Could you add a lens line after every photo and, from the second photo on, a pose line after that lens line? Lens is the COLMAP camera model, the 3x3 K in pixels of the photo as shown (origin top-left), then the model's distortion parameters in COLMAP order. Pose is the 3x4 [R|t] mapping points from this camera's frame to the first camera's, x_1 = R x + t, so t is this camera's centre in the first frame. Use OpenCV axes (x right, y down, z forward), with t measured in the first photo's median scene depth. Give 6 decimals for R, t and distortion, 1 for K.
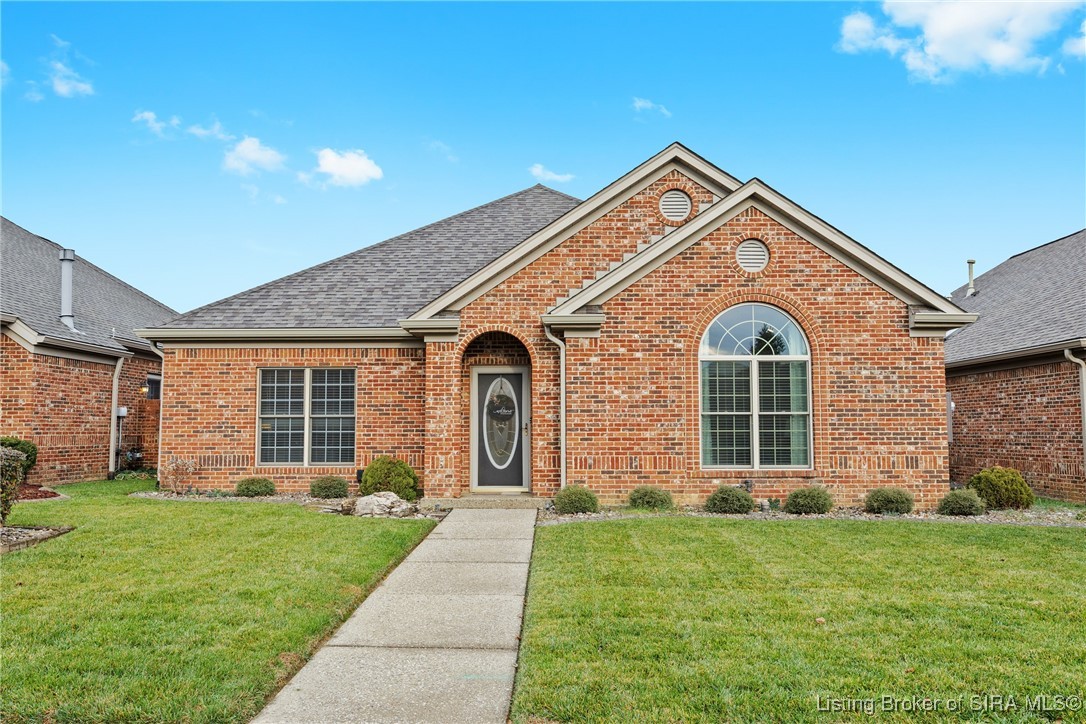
lens RADIAL K [[886.3, 0, 543.0], [0, 886.3, 362.0], [0, 0, 1]] dist [-0.000345, -0.001678]
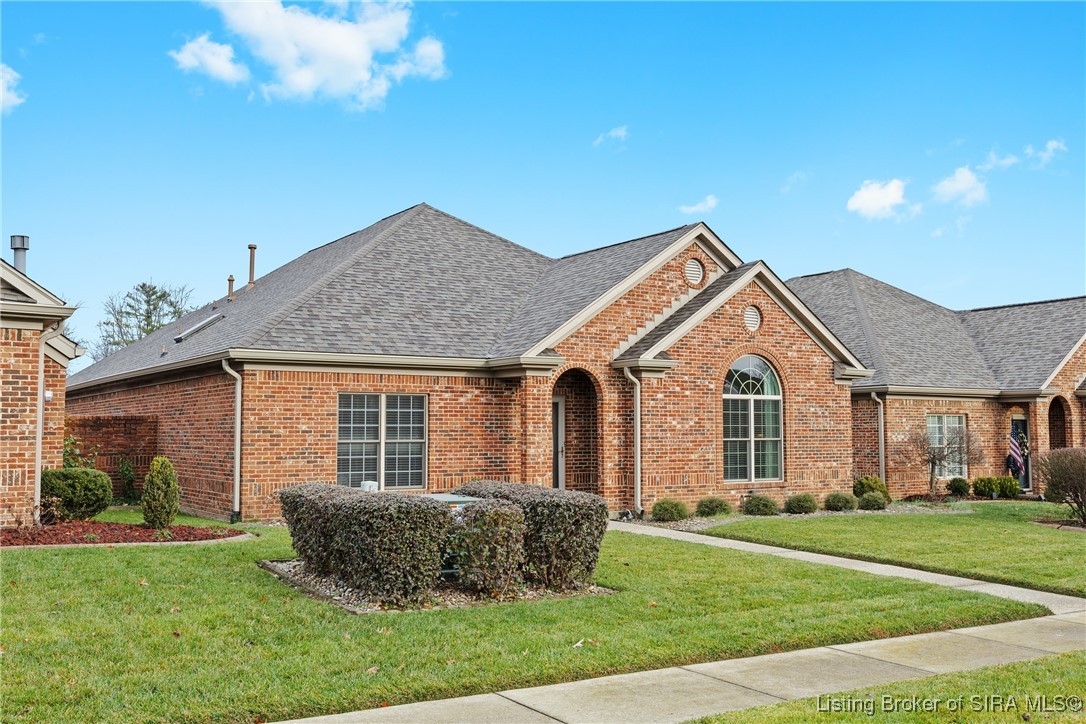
lens RADIAL K [[1088.4, 0, 543.0], [0, 1088.4, 362.0], [0, 0, 1]] dist [0.004478, 0.001012]
pose [[0.818204, 0.037389, 0.573711, -0.900246], [-0.043431, 0.999051, -0.003169, -0.036153], [-0.573285, -0.022324, 0.819052, -0.131621]]
